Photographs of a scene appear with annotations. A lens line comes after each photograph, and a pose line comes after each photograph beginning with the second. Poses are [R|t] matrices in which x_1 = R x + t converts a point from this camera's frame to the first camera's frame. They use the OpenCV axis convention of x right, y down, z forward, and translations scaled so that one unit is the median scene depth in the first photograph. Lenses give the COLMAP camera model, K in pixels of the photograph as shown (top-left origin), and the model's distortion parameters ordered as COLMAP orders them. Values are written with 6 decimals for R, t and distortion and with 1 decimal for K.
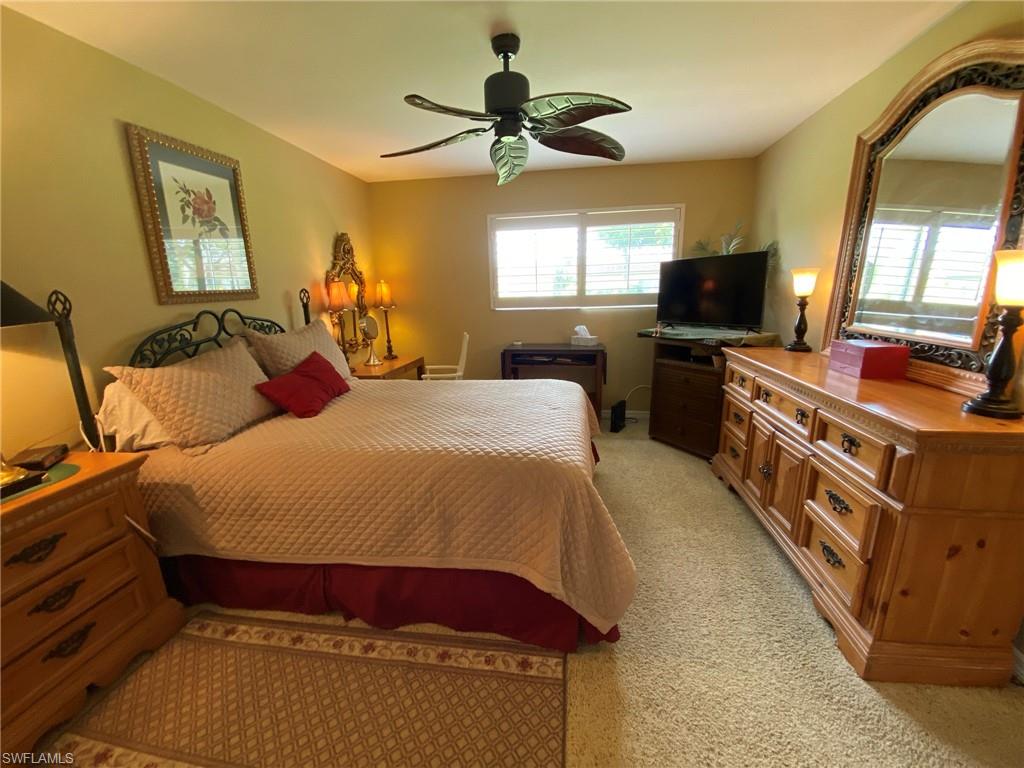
lens RADIAL K [[417.5, 0, 515.7], [0, 417.5, 388.0], [0, 0, 1]] dist [0.011356, -0.018842]
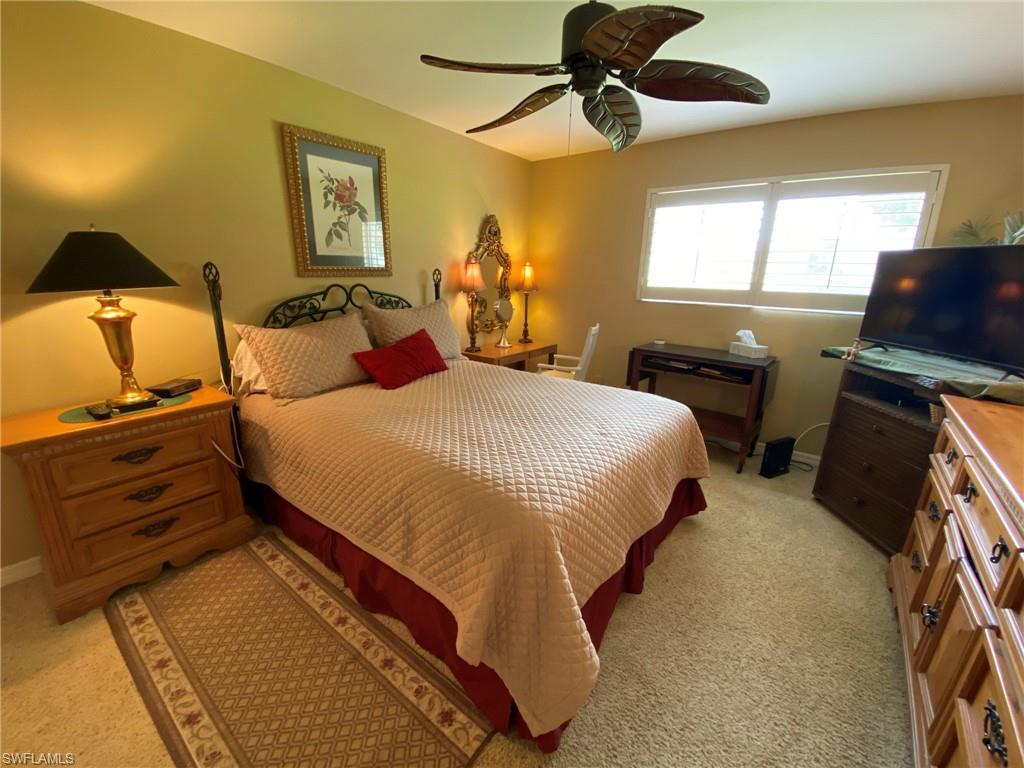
lens RADIAL K [[417.5, 0, 515.7], [0, 417.5, 388.0], [0, 0, 1]] dist [0.011356, -0.018842]
pose [[0.869217, 0.176501, -0.461855, 0.297026], [-0.156640, 0.984299, 0.081357, -0.075019], [0.468963, 0.001628, 0.883216, 0.207331]]
